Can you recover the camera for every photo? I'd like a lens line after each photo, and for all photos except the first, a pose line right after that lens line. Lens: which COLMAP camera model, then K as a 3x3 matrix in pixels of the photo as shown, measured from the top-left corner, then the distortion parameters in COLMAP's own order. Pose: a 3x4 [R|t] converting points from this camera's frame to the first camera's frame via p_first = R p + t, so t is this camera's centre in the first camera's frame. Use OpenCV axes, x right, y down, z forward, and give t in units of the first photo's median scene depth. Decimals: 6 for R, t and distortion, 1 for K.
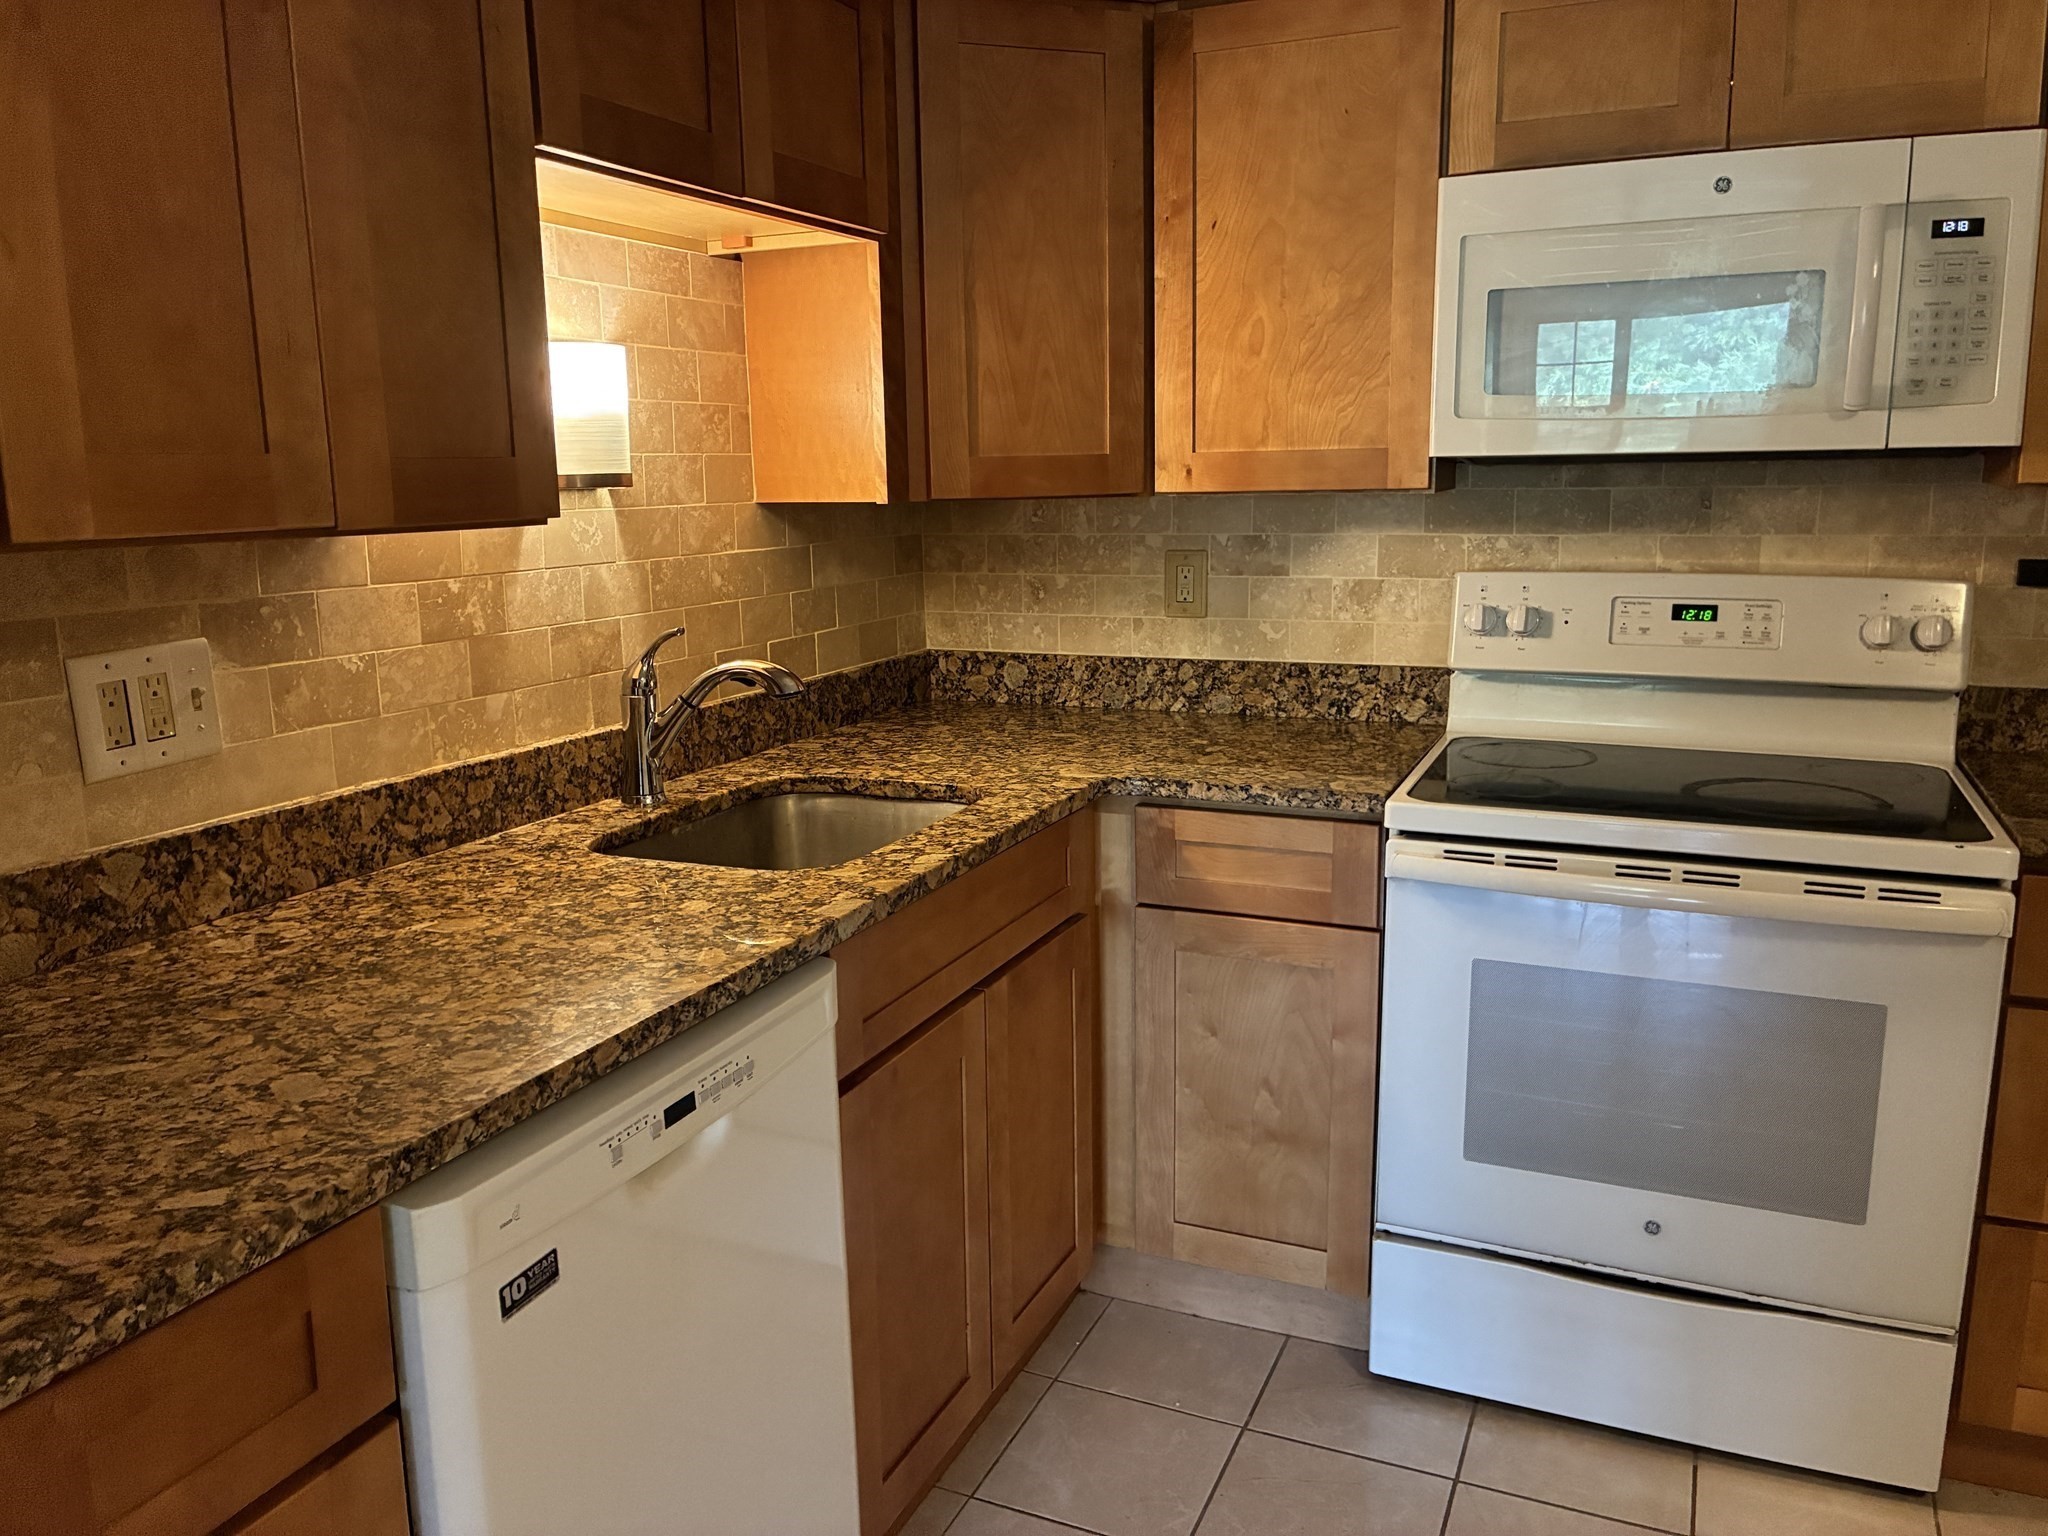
lens RADIAL K [[1547.1, 0, 1017.9], [0, 1547.1, 763.0], [0, 0, 1]] dist [0.051439, -0.071399]
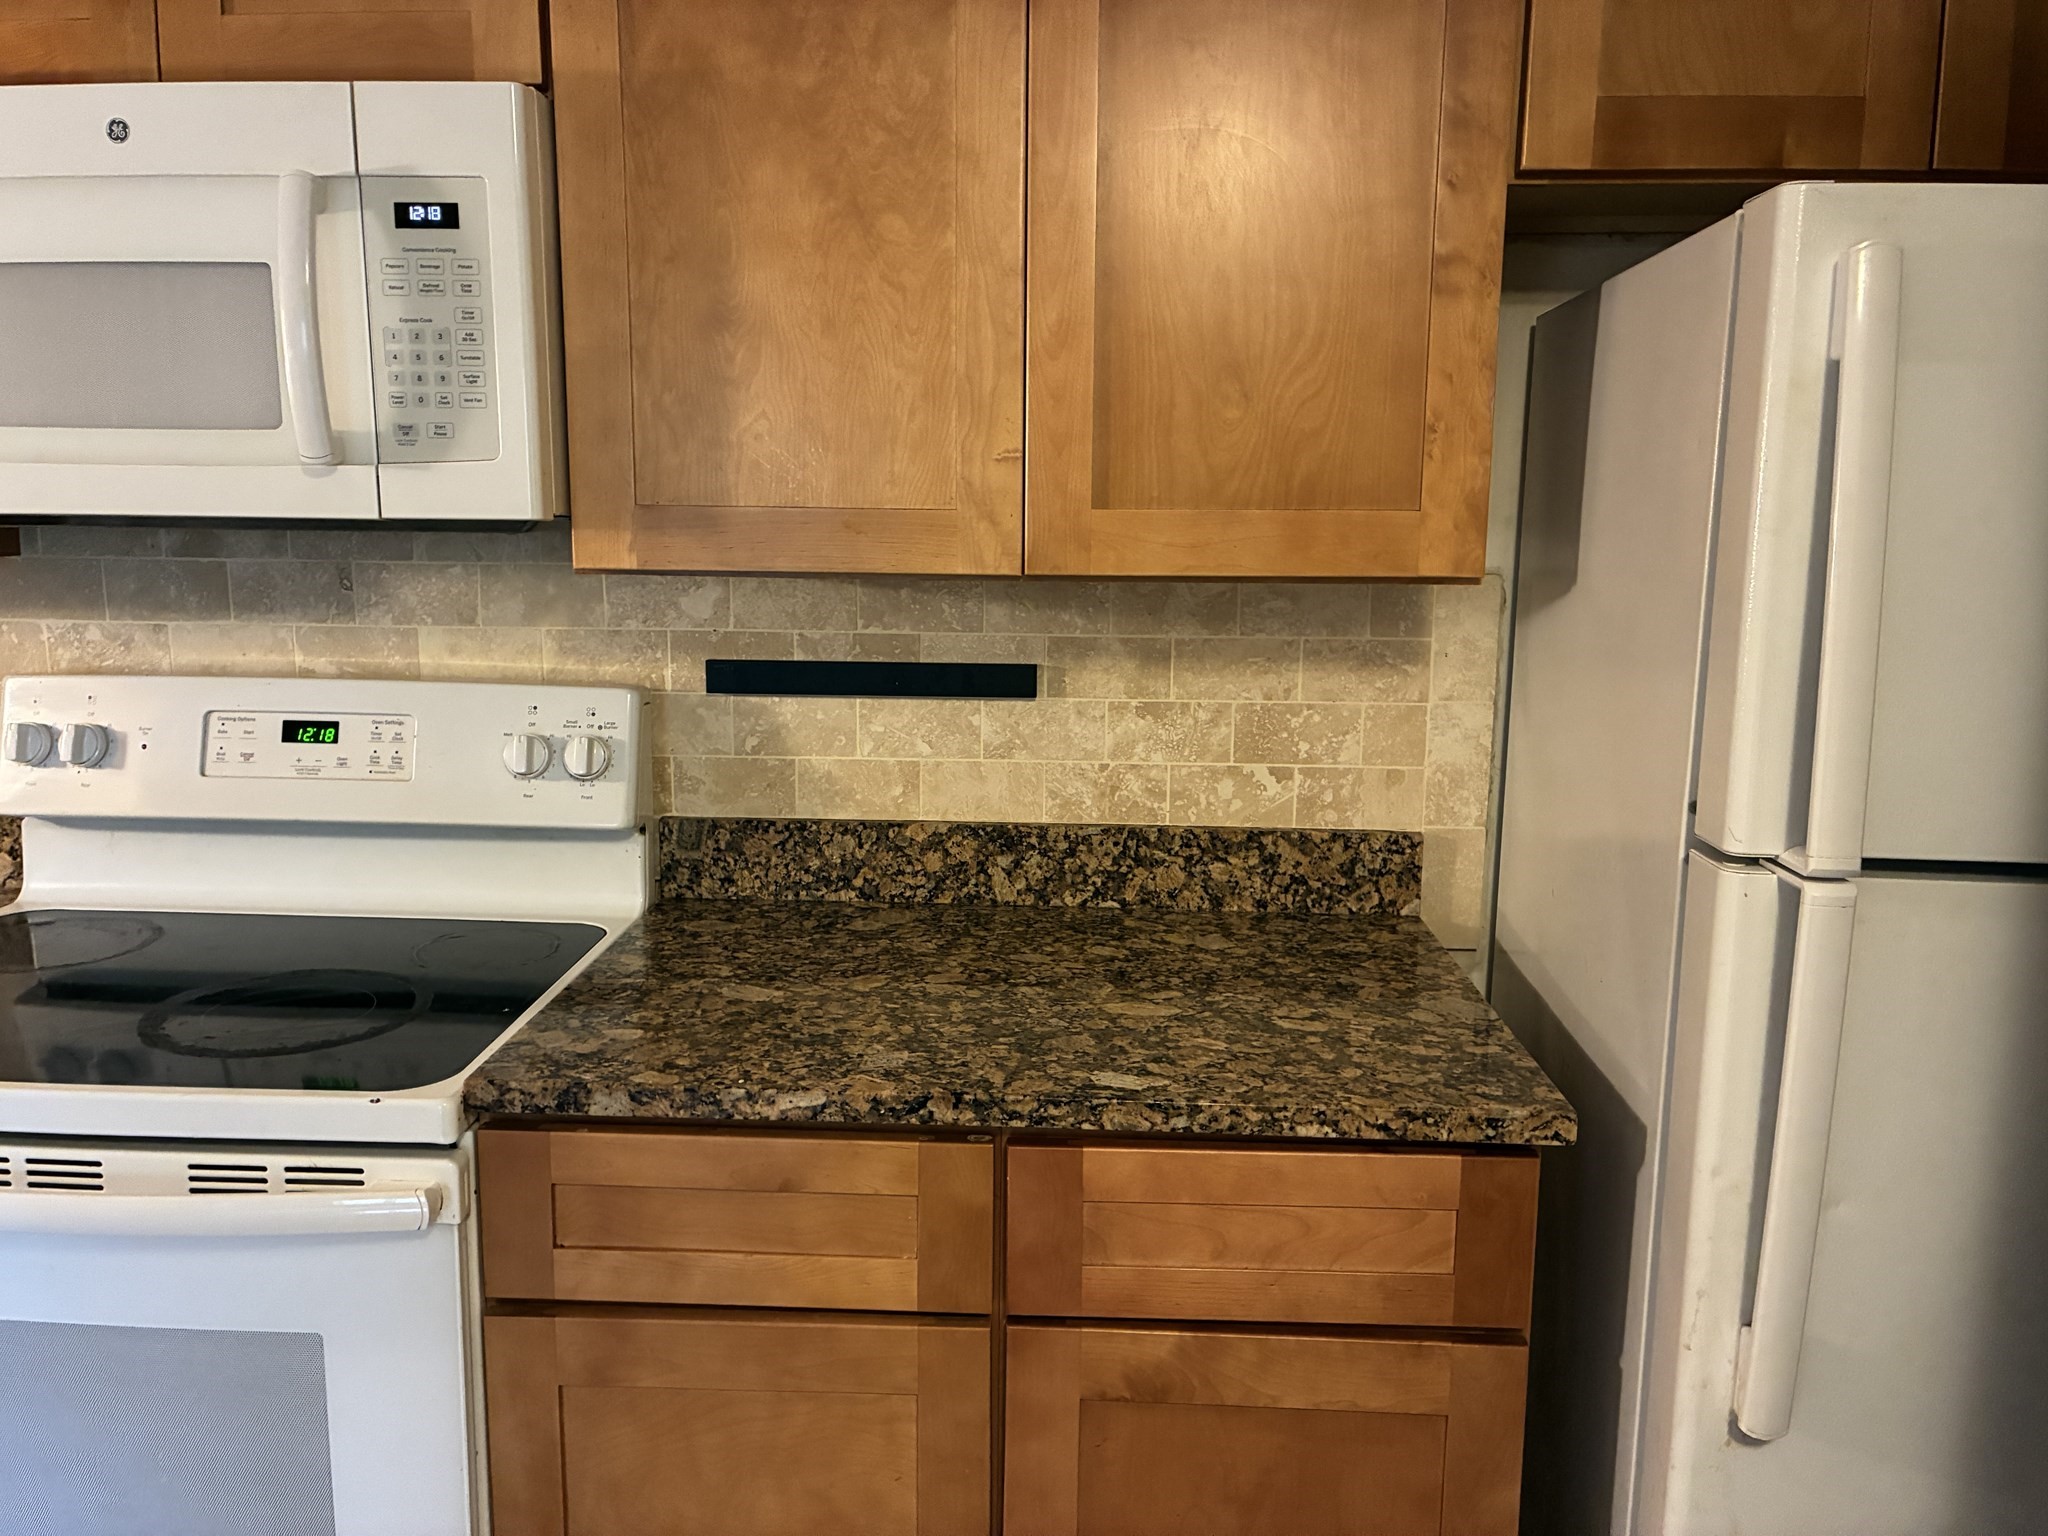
lens RADIAL K [[1548.7, 0, 1010.4], [0, 1548.7, 754.1], [0, 0, 1]] dist [0.071957, -0.097443]
pose [[0.932142, -0.031949, 0.360680, 0.493219], [0.043990, 0.998714, -0.025222, -0.054864], [-0.359410, 0.039377, 0.932349, 0.201596]]
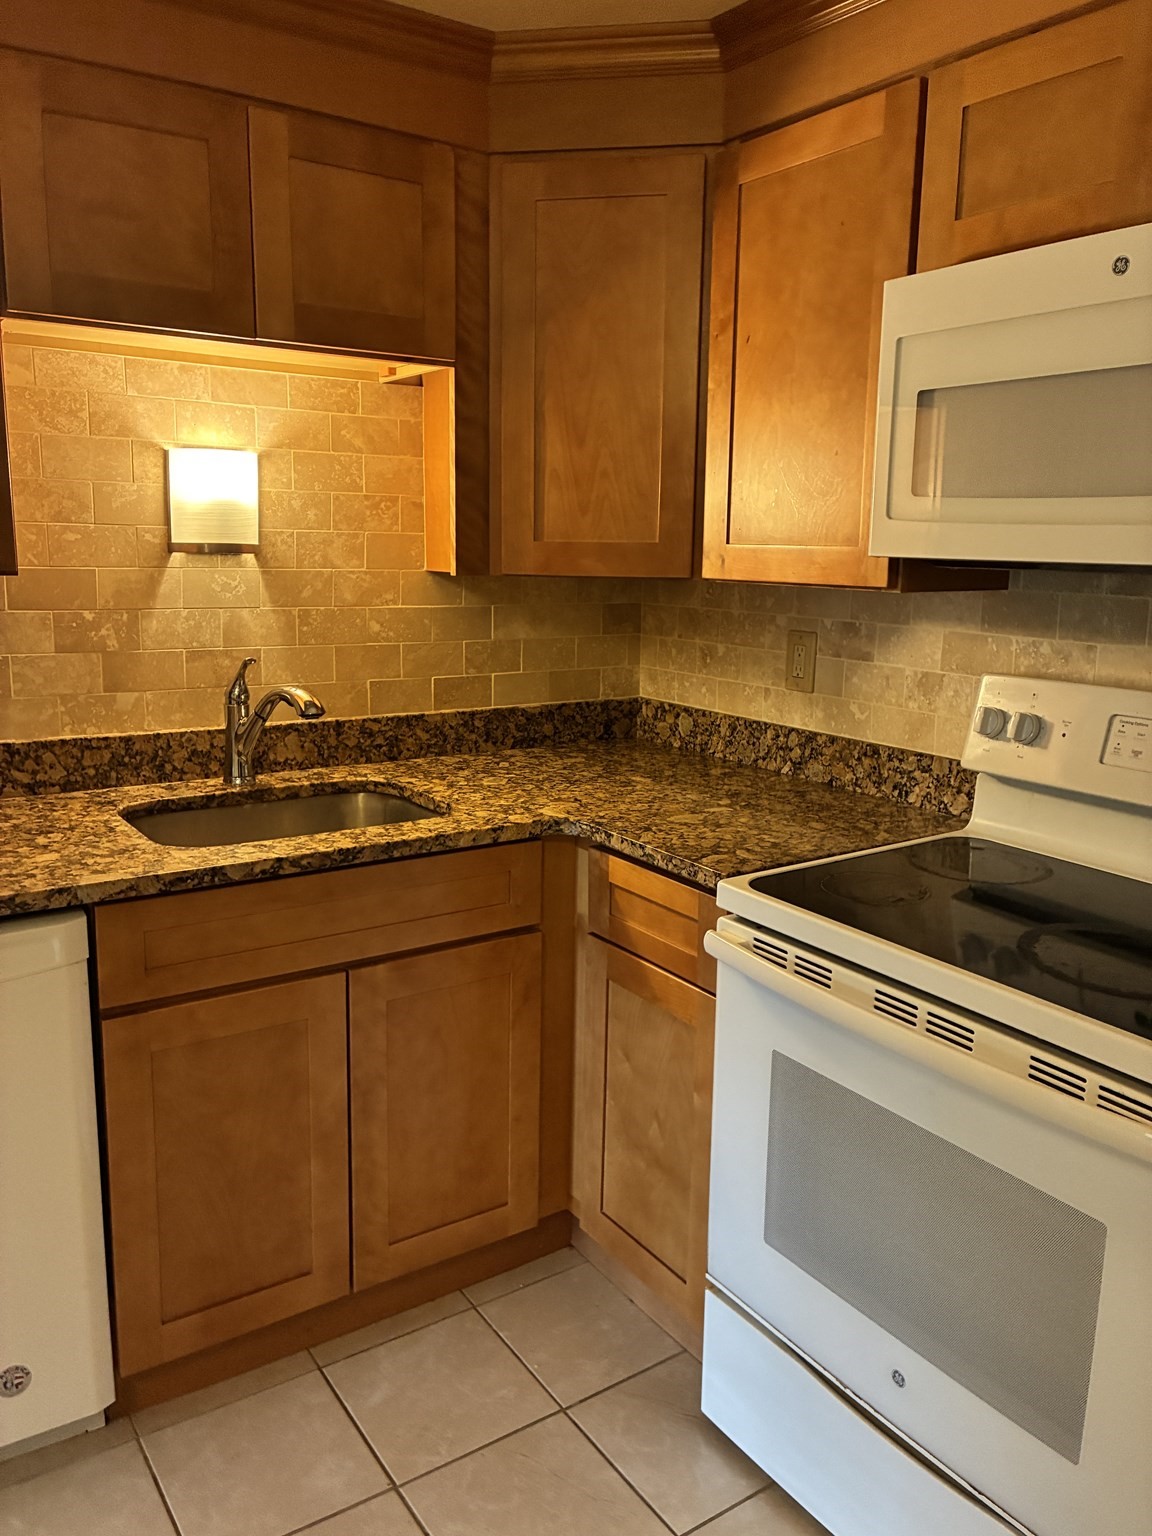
lens RADIAL K [[1160.4, 0, 579.7], [0, 1160.4, 755.5], [0, 0, 1]] dist [0.051439, -0.071399]
pose [[0.847841, 0.129284, -0.514248, 0.501731], [-0.132762, 0.990688, 0.030180, -0.064111], [0.513362, 0.042685, 0.857110, 0.248190]]
